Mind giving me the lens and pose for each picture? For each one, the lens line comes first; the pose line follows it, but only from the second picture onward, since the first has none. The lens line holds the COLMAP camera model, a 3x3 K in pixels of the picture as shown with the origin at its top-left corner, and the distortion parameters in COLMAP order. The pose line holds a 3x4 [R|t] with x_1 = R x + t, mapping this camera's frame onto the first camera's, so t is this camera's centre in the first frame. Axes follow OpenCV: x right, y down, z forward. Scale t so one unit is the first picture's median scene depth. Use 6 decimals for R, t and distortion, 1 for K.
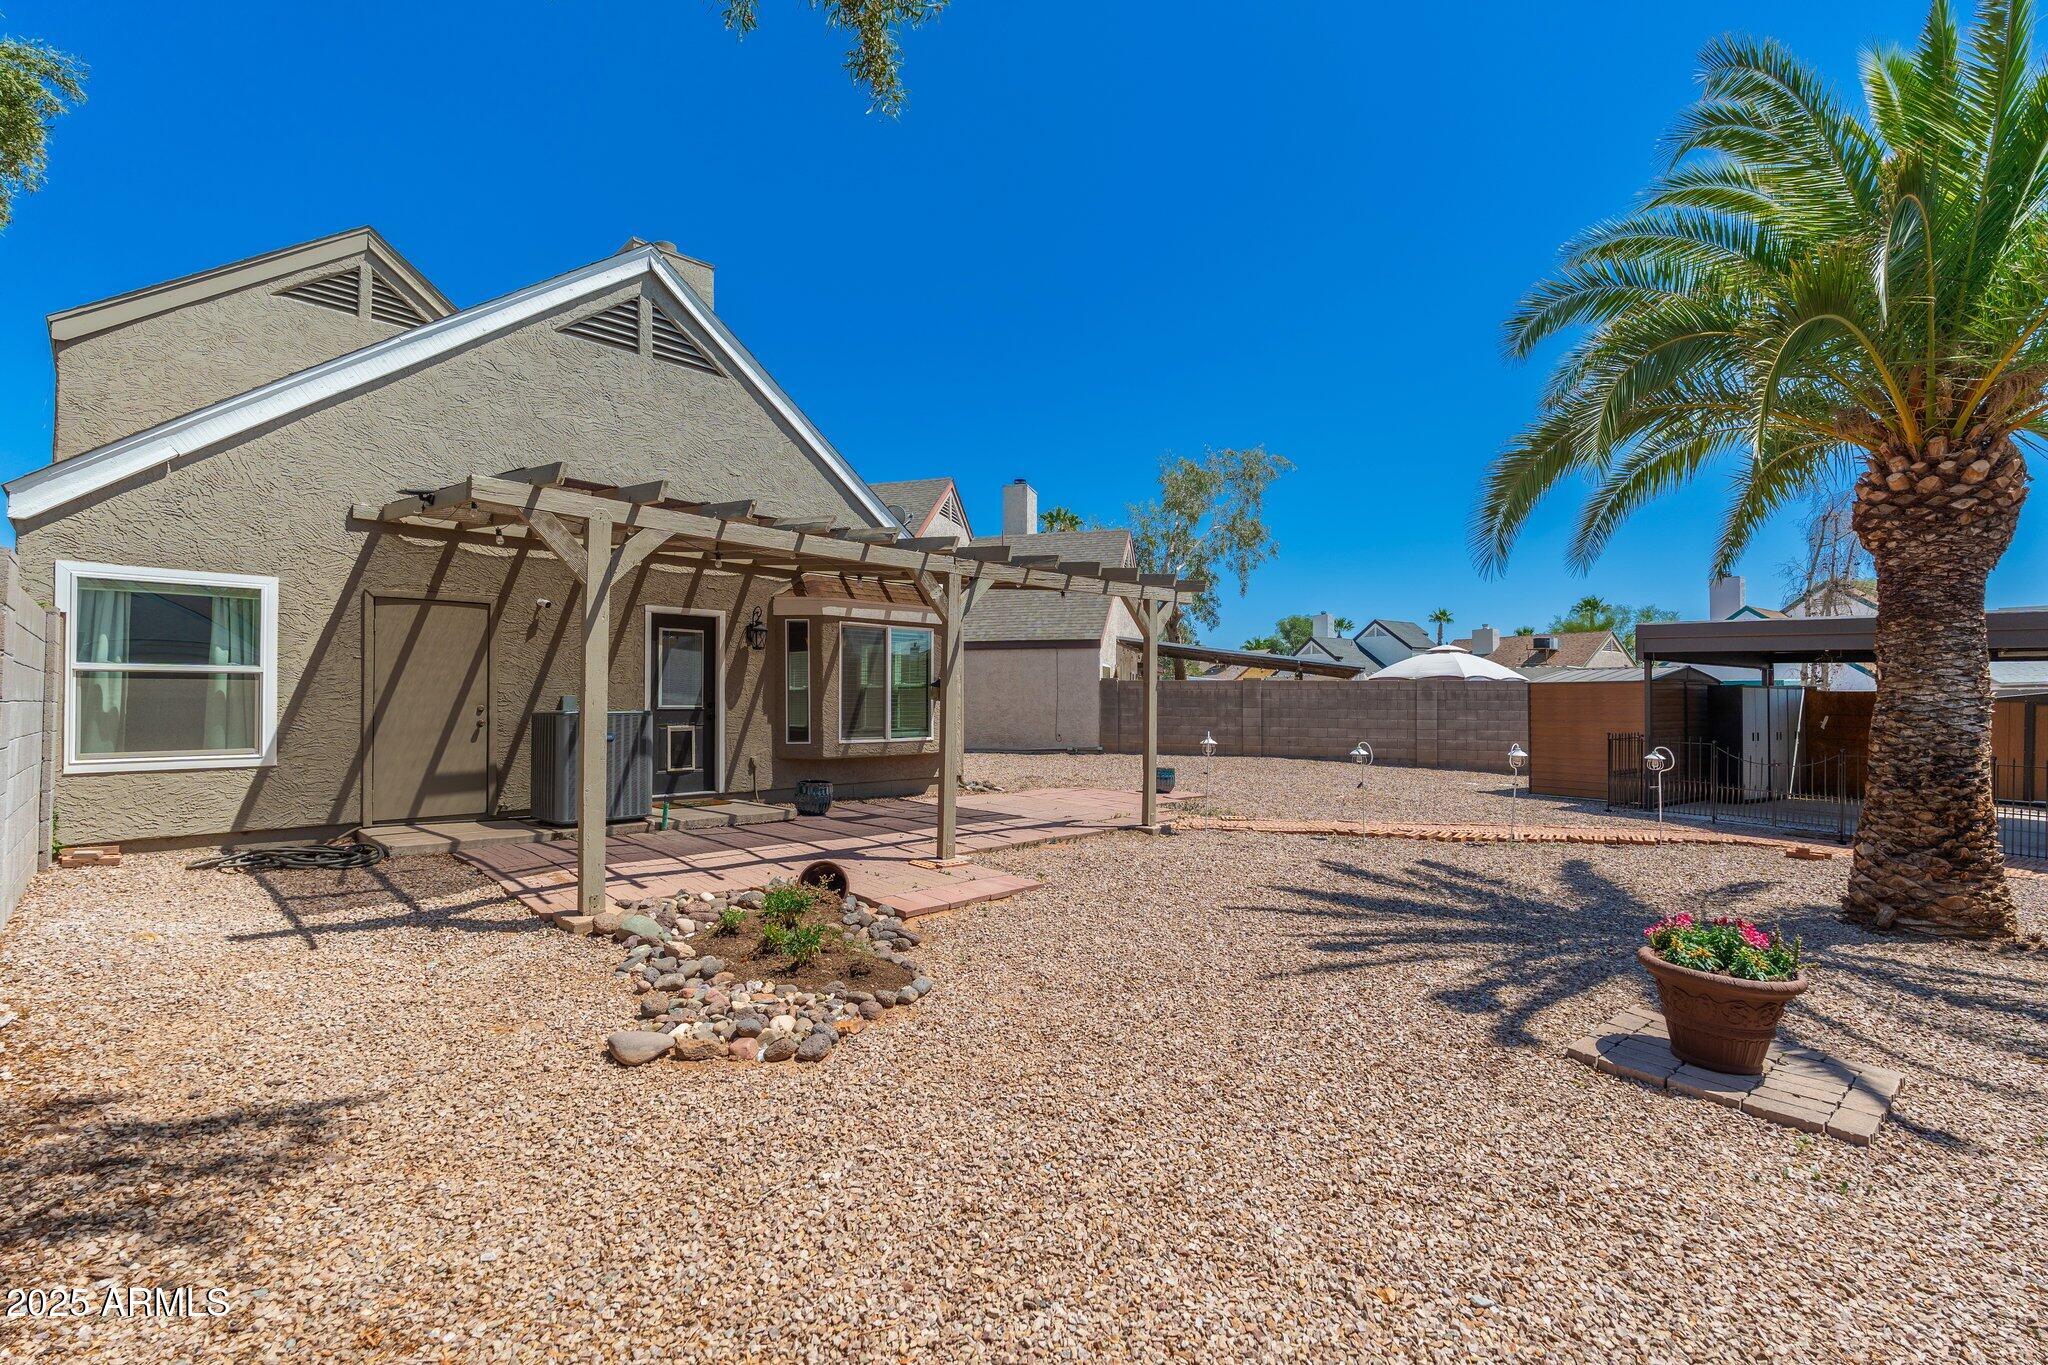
lens RADIAL K [[909.0, 0, 1024.0], [0, 909.0, 682.5], [0, 0, 1]] dist [0.001207, -0.000791]
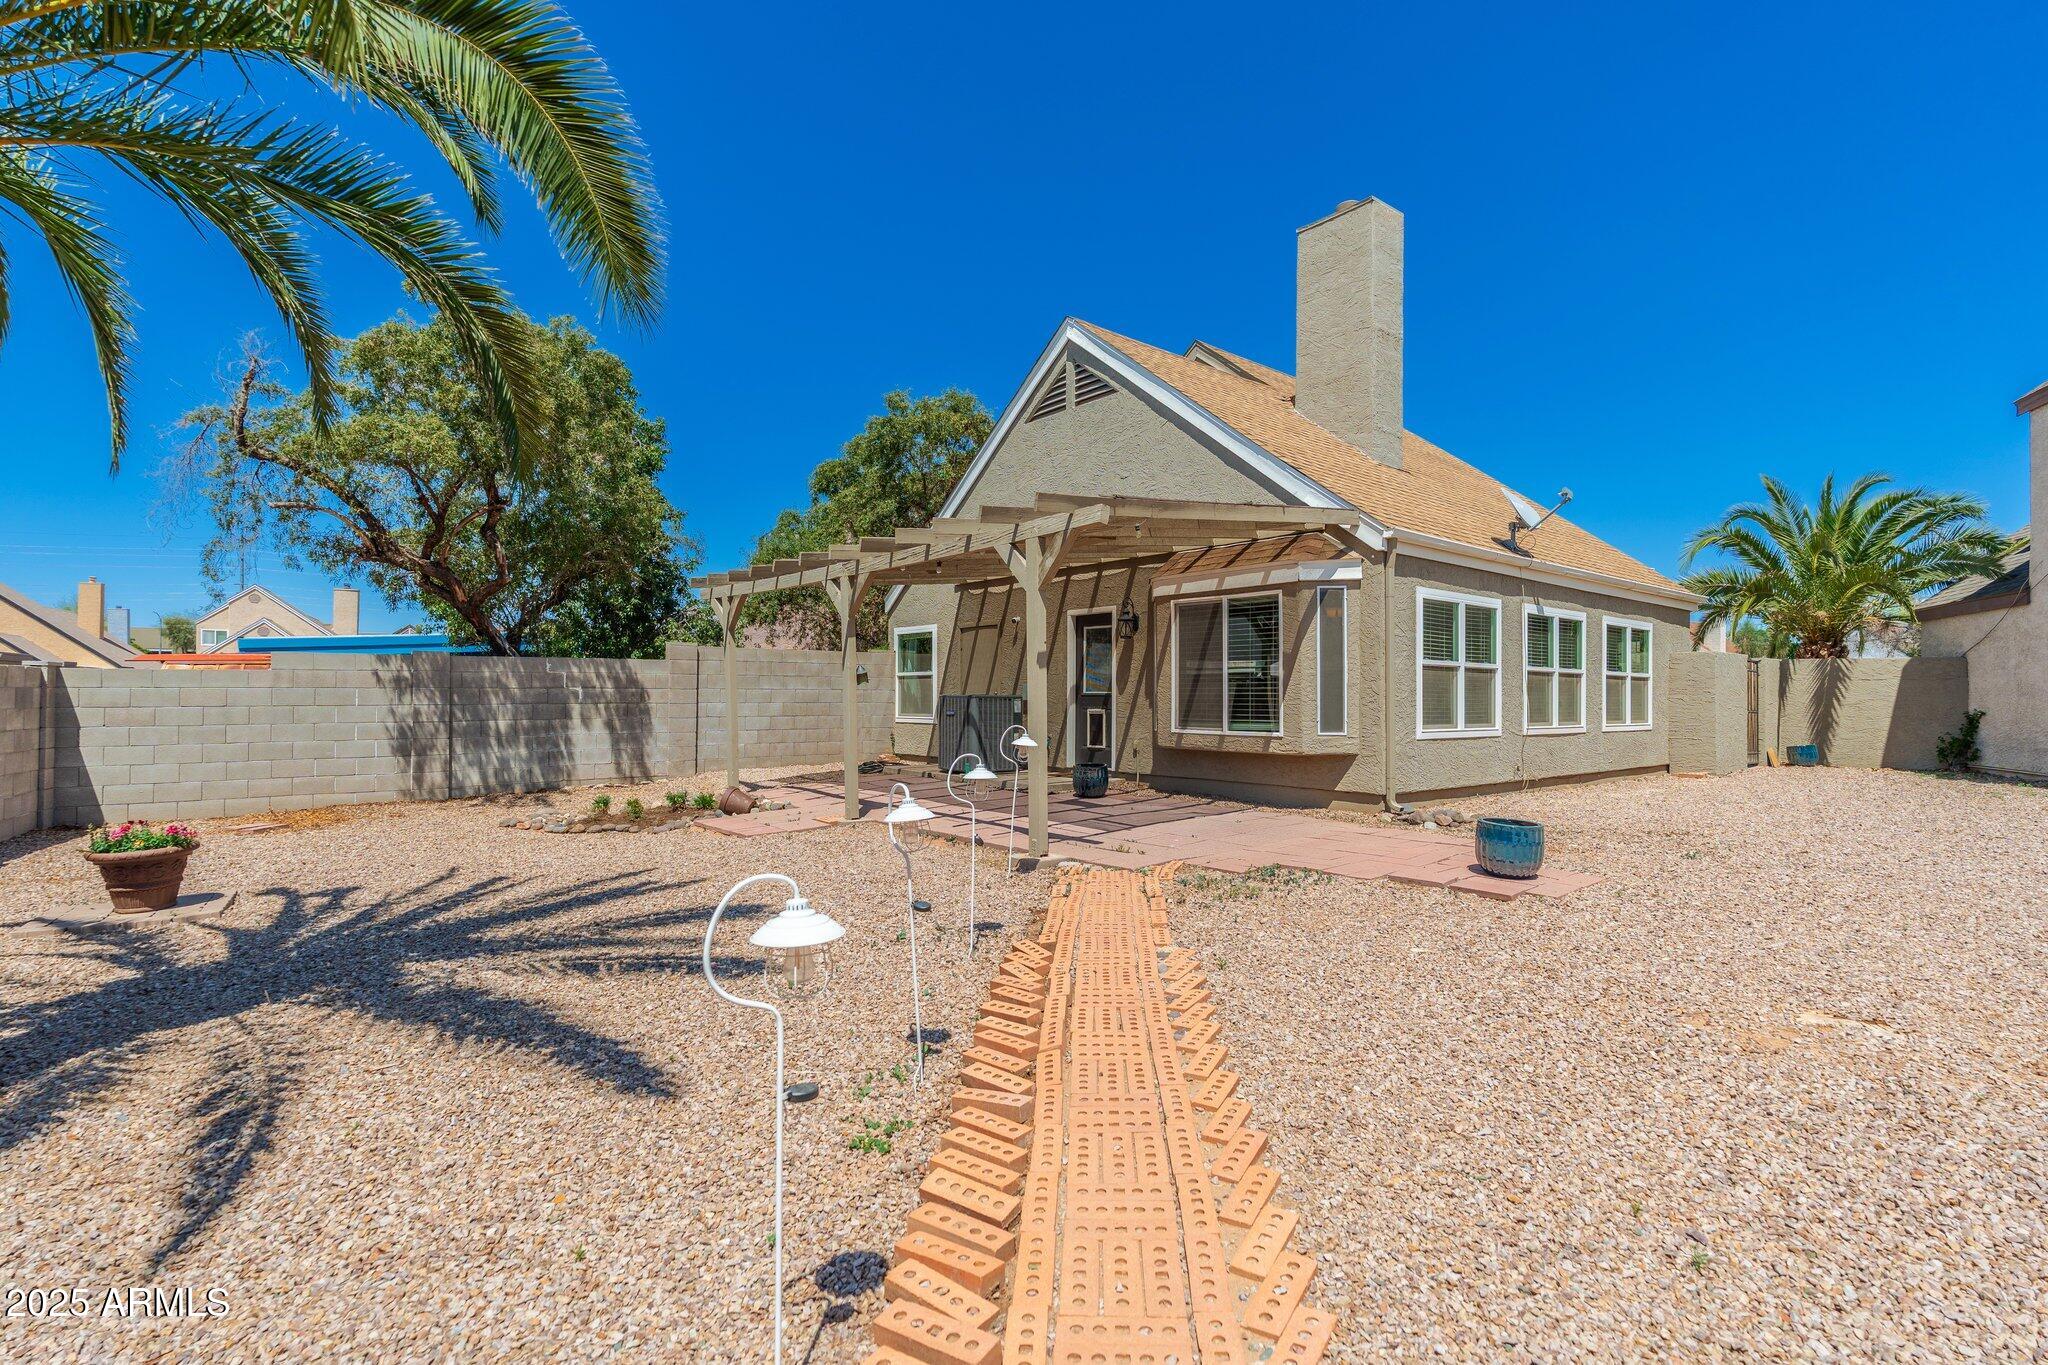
lens RADIAL K [[970.1, 0, 1024.0], [0, 970.1, 682.5], [0, 0, 1]] dist [0.000406, 0.000020]
pose [[-0.114403, -0.017778, -0.993275, 0.802040], [0.017351, 0.999652, -0.019891, 0.033716], [0.993283, -0.019510, -0.114055, 0.970506]]
